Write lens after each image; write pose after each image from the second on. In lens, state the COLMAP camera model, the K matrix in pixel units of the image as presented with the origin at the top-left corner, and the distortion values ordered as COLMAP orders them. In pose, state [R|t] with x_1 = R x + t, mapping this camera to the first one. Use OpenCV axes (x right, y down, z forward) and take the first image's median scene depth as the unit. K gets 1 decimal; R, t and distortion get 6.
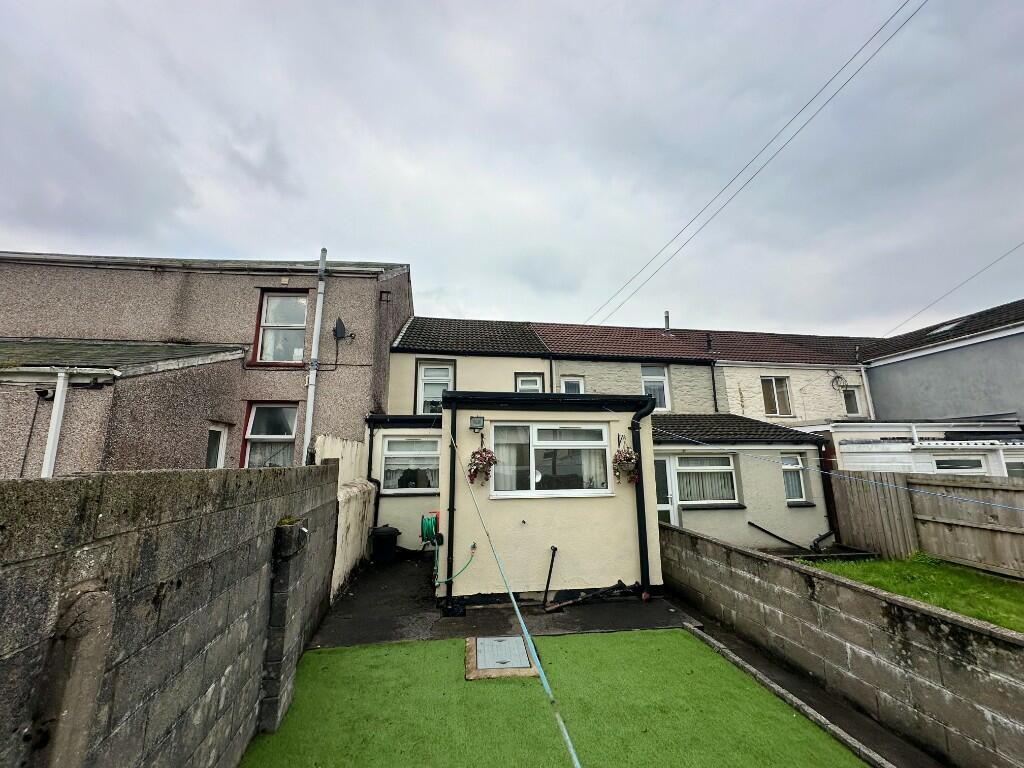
lens RADIAL K [[411.7, 0, 511.4], [0, 411.7, 385.8], [0, 0, 1]] dist [0.000801, -0.000058]
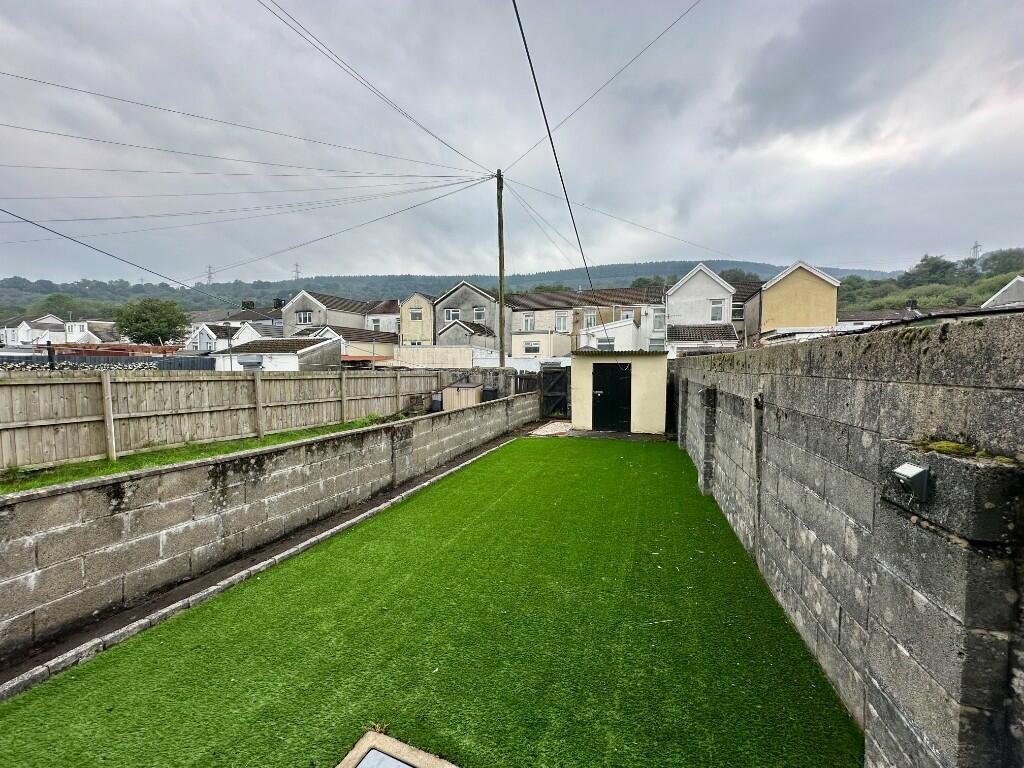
lens RADIAL K [[411.7, 0, 514.0], [0, 411.7, 385.7], [0, 0, 1]] dist [0.000801, -0.000058]
pose [[-0.880367, -0.022108, 0.473778, -0.369077], [-0.084566, 0.990224, -0.110932, 0.361886], [-0.466694, -0.137727, -0.873629, 1.639902]]
